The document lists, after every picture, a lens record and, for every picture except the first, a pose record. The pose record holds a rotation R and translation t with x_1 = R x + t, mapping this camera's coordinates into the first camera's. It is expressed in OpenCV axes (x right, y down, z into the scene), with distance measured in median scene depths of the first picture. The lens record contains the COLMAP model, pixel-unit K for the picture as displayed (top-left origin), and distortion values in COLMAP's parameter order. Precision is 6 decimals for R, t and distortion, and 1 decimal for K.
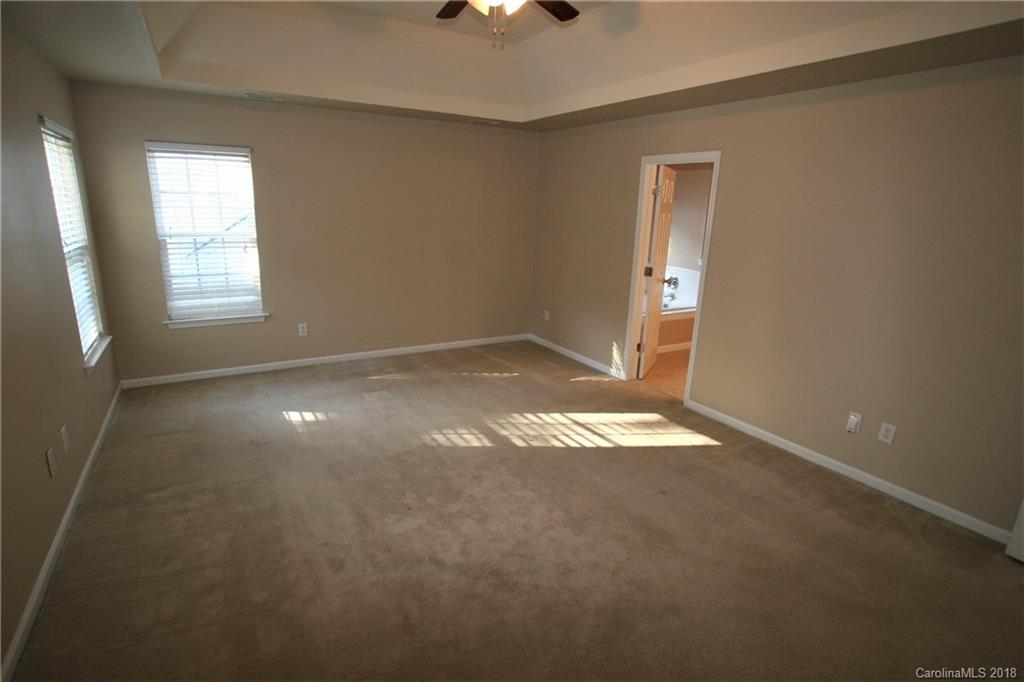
lens RADIAL K [[527.5, 0, 512.0], [0, 527.5, 341.0], [0, 0, 1]] dist [-0.045228, 0.025652]
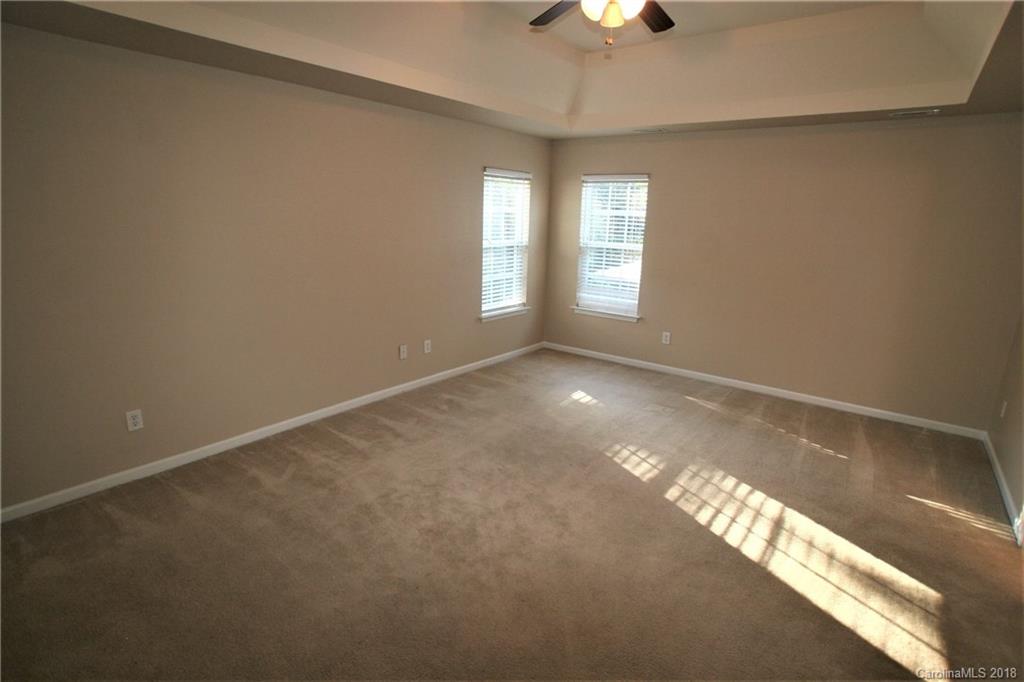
lens RADIAL K [[527.5, 0, 512.0], [0, 527.5, 341.0], [0, 0, 1]] dist [-0.045228, 0.025652]
pose [[0.372709, 0.199882, -0.906165, 0.555549], [-0.256802, 0.960604, 0.106267, -0.059306], [0.891707, 0.193098, 0.409356, 0.332378]]
